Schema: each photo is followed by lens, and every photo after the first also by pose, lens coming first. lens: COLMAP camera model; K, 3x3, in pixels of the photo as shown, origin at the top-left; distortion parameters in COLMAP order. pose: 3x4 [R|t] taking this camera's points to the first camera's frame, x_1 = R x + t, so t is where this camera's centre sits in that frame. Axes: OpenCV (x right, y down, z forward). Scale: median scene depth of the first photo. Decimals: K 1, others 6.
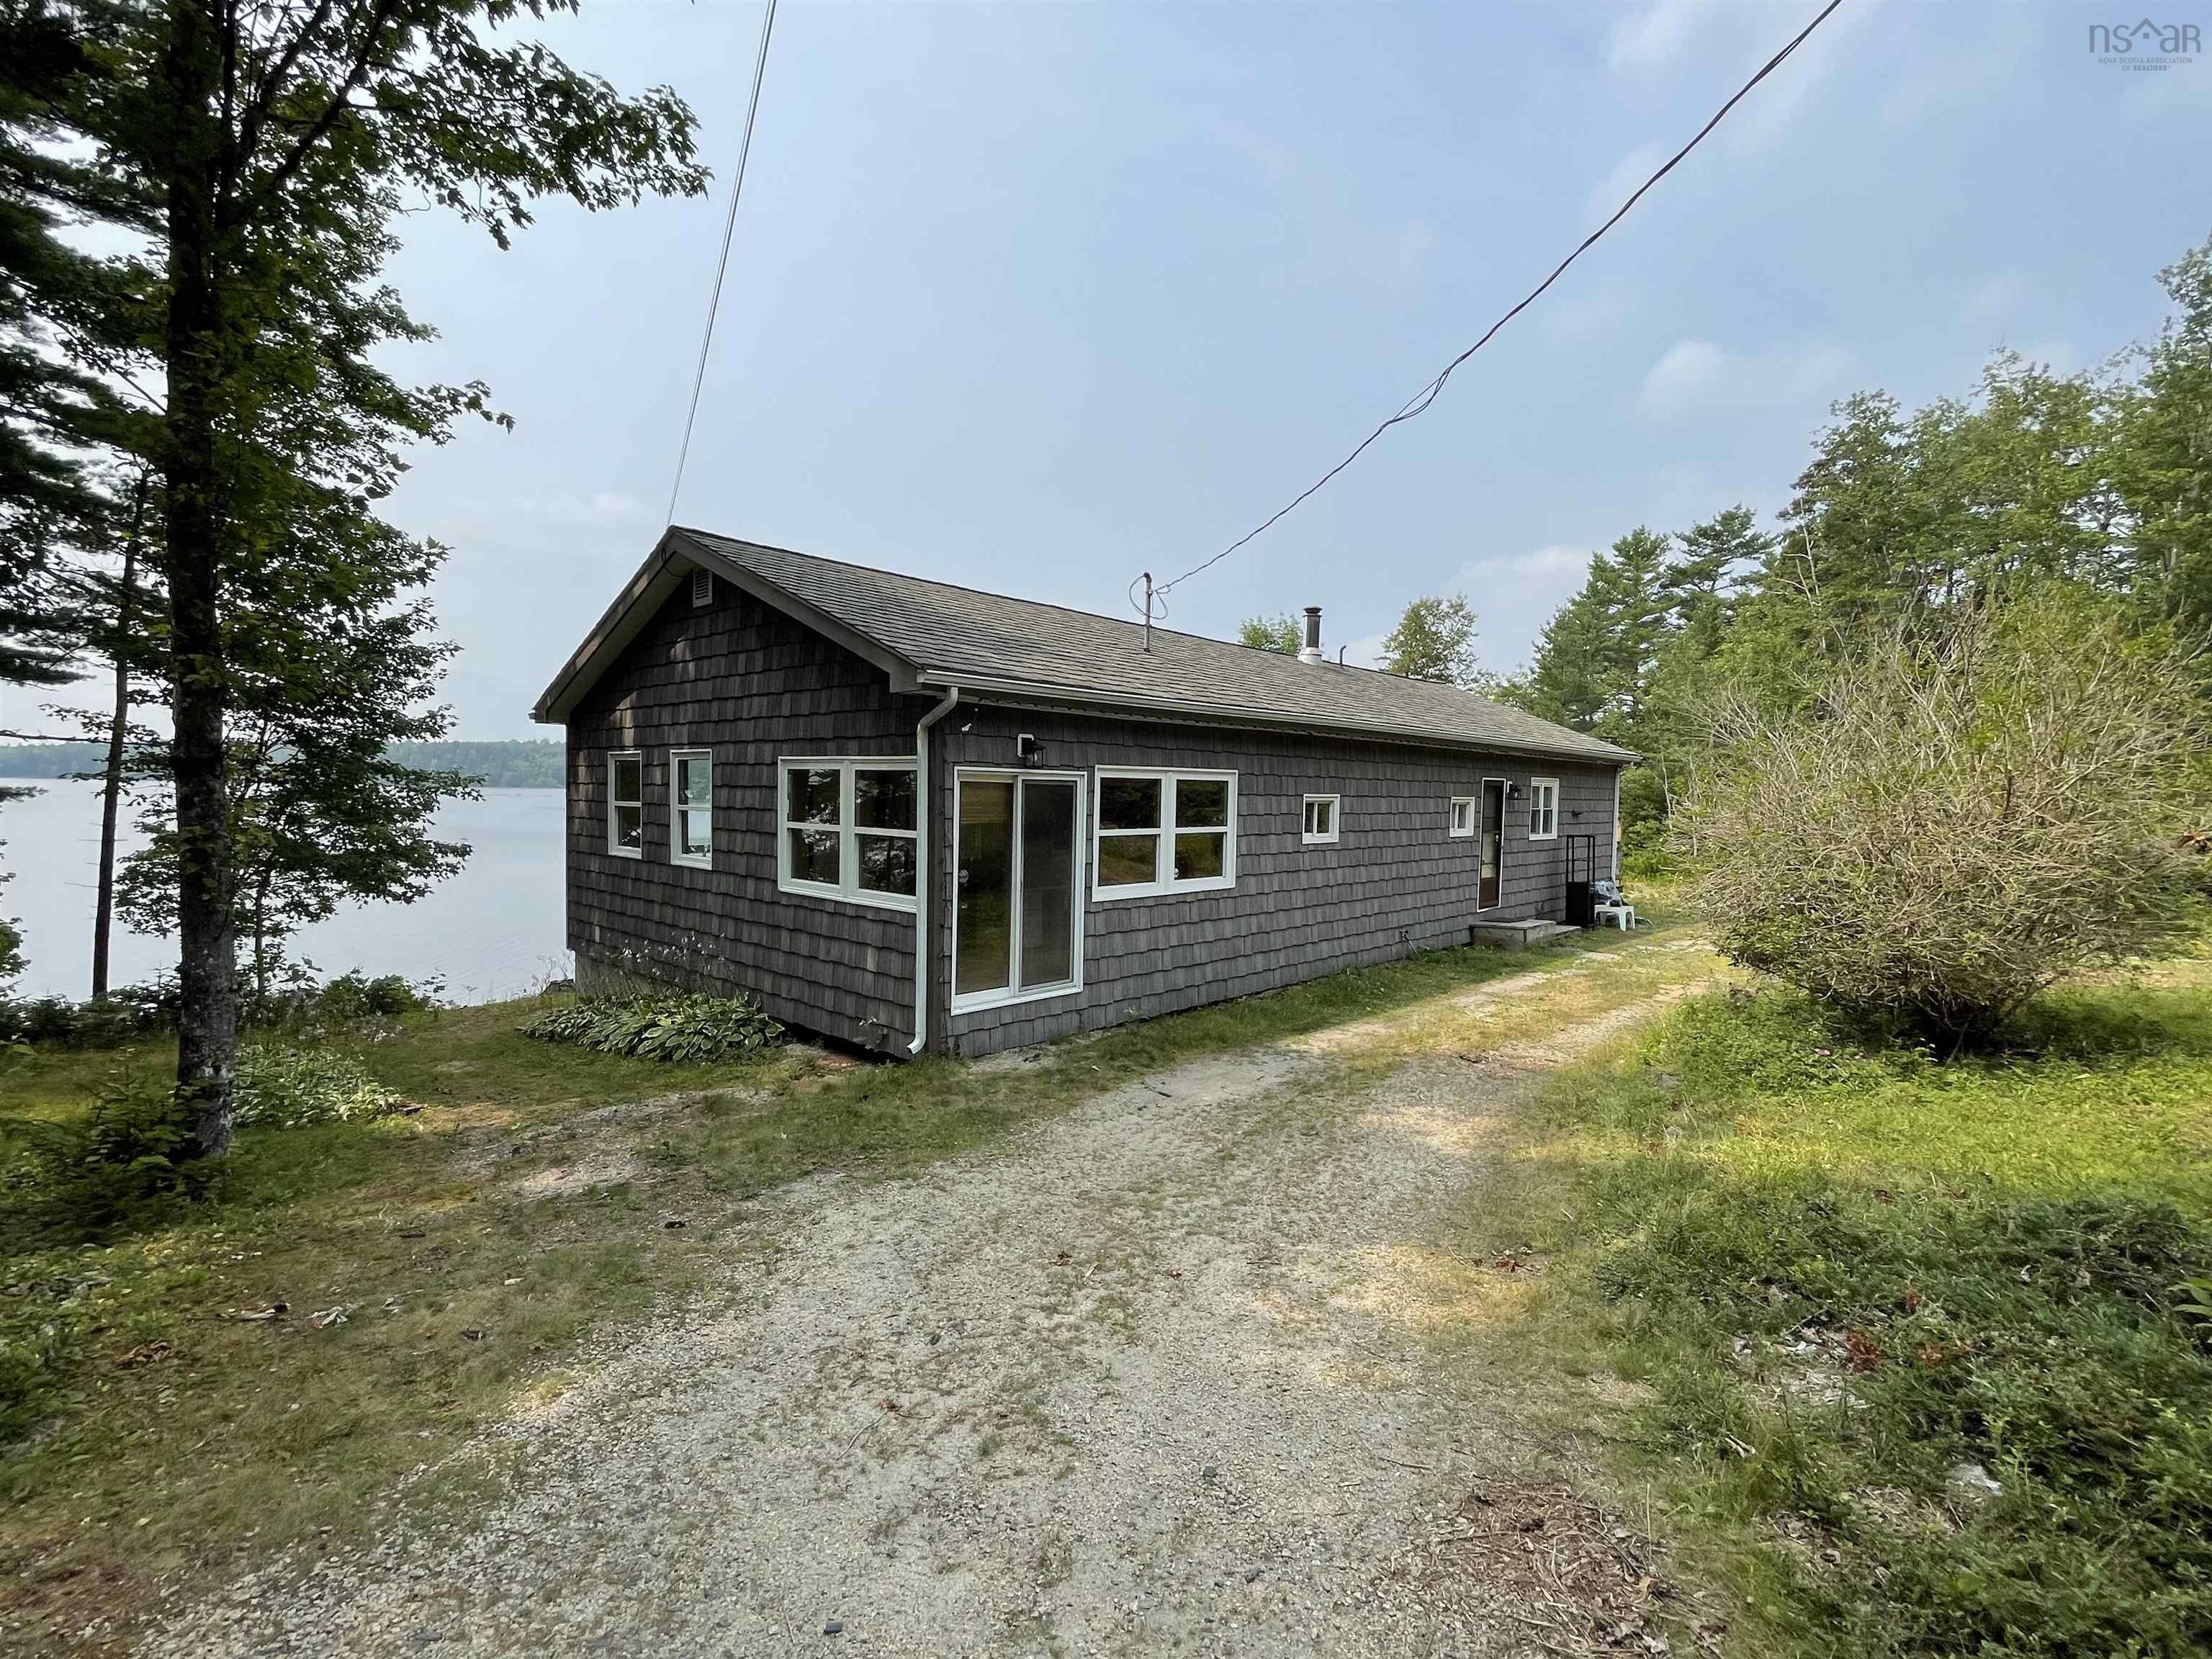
lens RADIAL K [[1022.1, 0, 1106.0], [0, 1022.1, 829.5], [0, 0, 1]] dist [-0.002640, -0.000174]
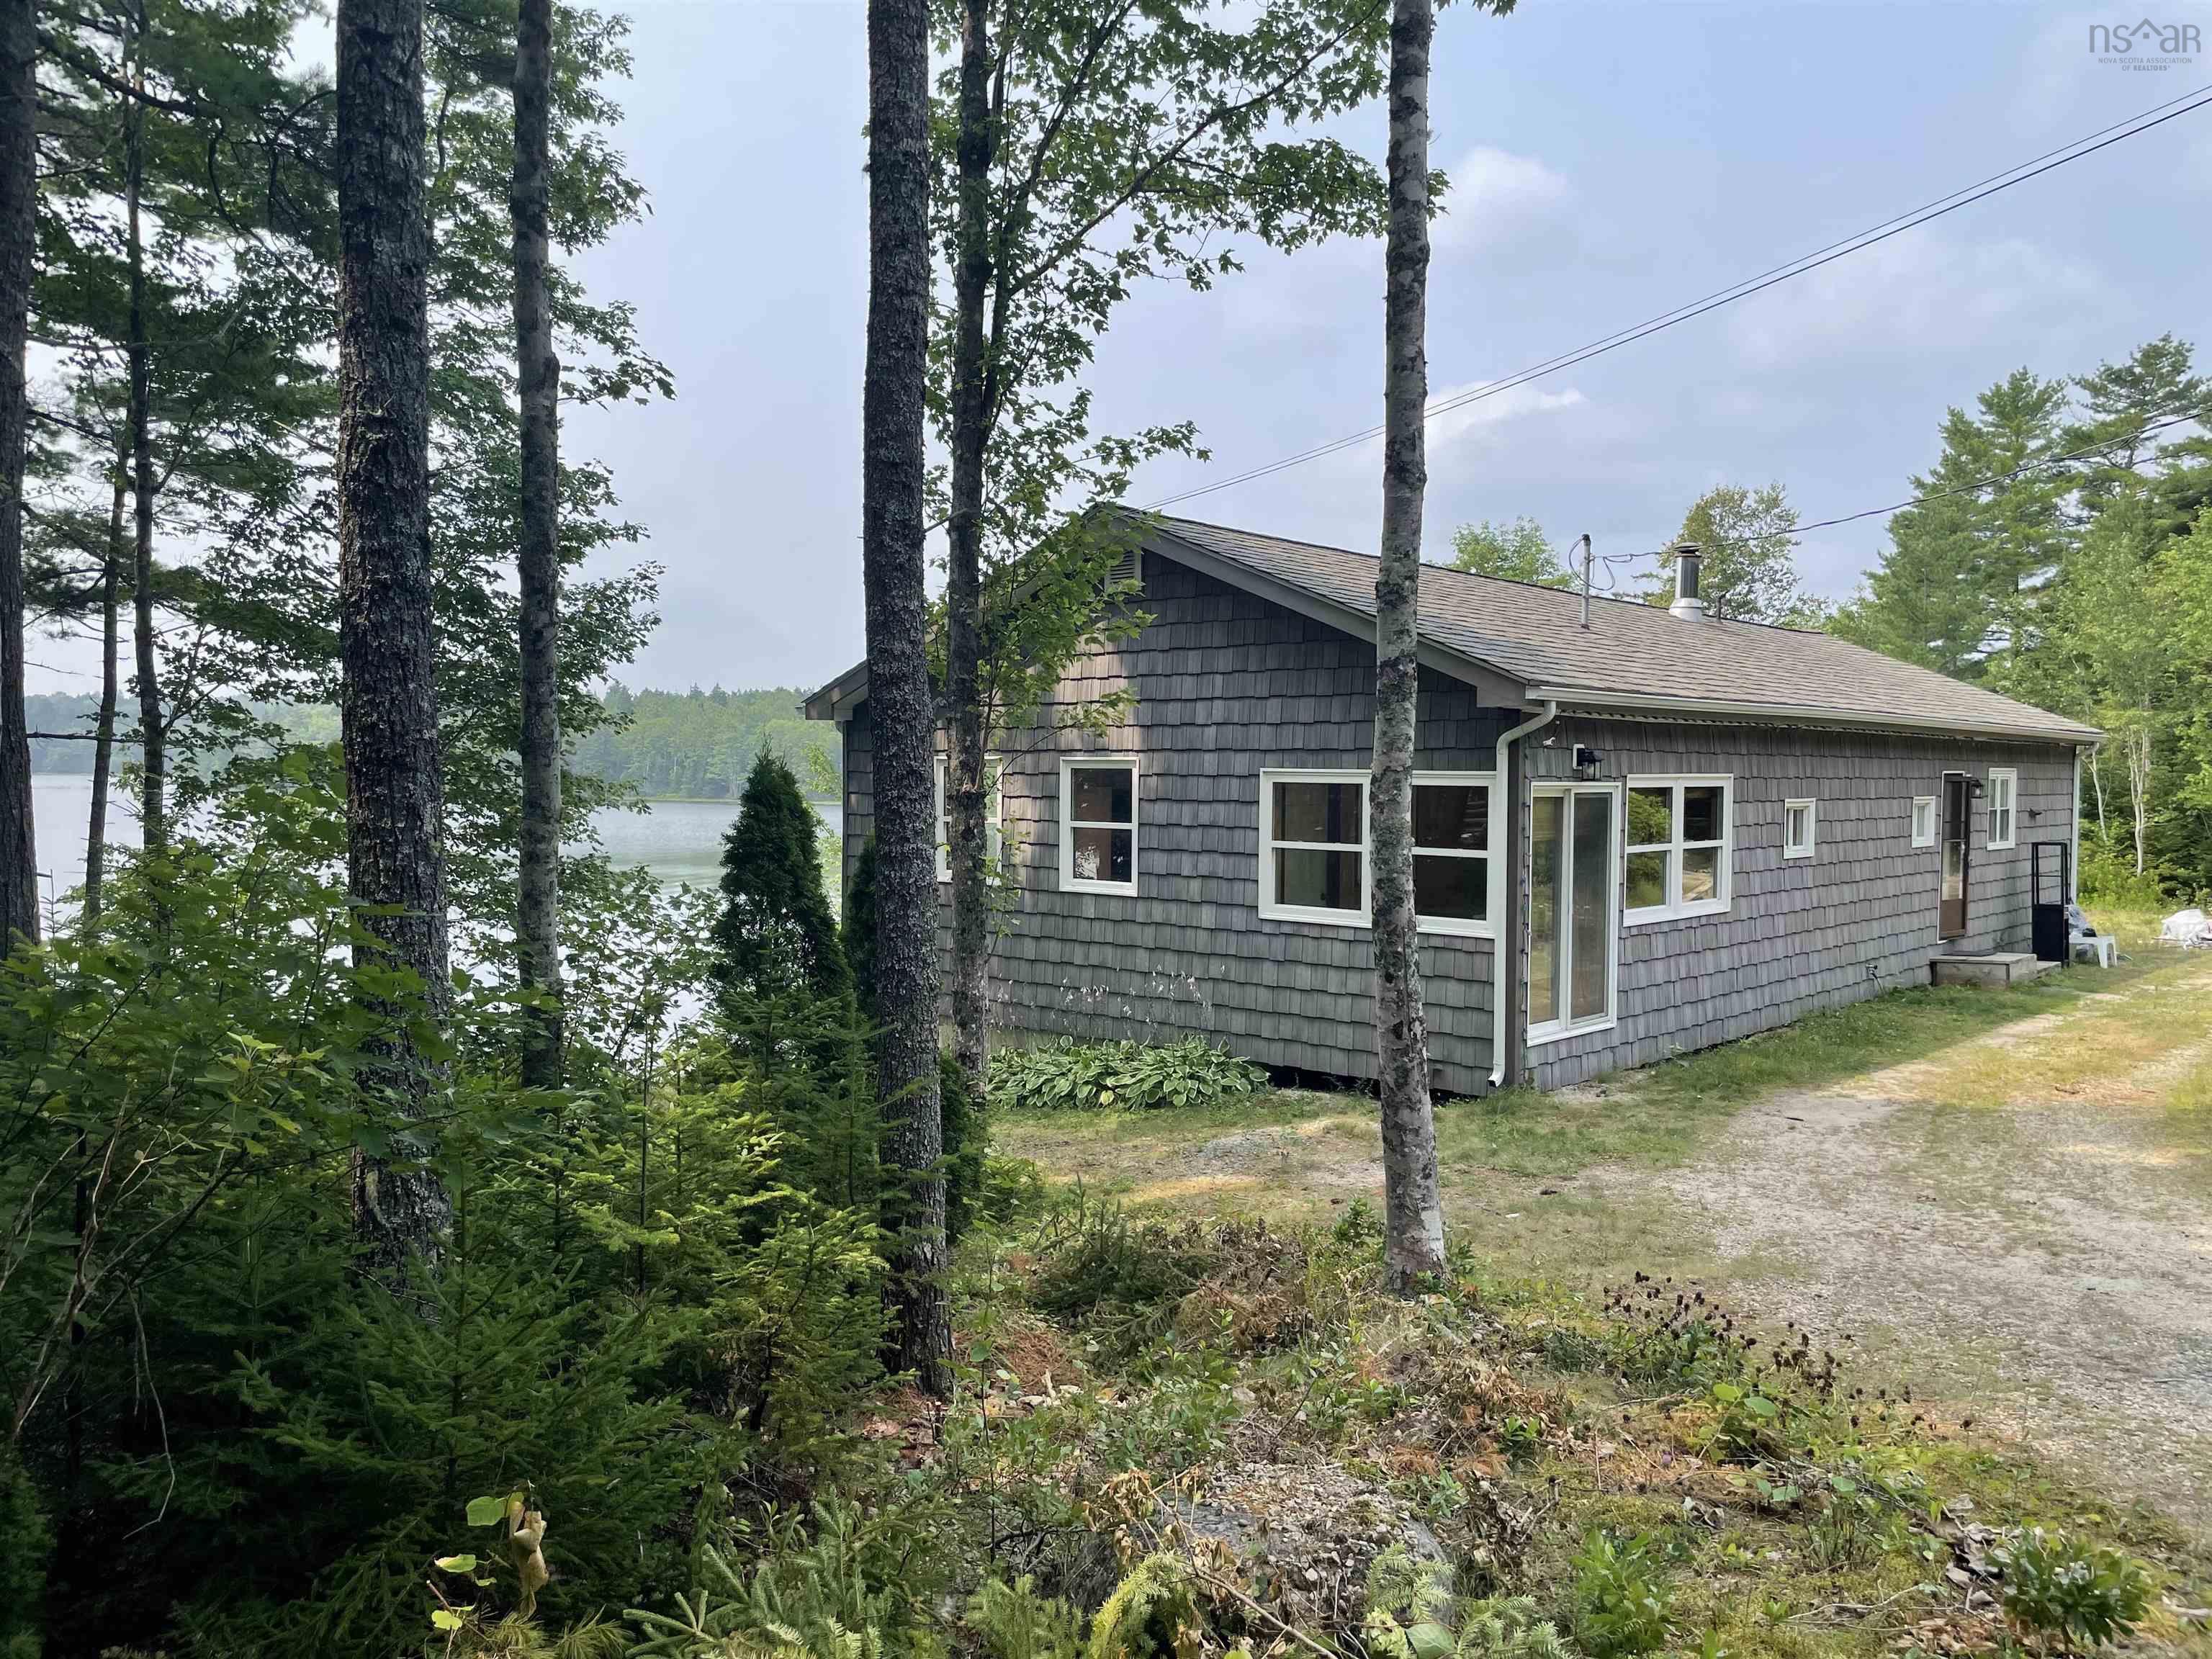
lens RADIAL K [[1705.6, 0, 1111.0], [0, 1705.6, 820.6], [0, 0, 1]] dist [0.061580, -0.077768]
pose [[0.999582, -0.009438, 0.027321, -0.340962], [0.009627, 0.999931, -0.006786, -0.011080], [-0.027255, 0.007046, 0.999604, -0.335103]]
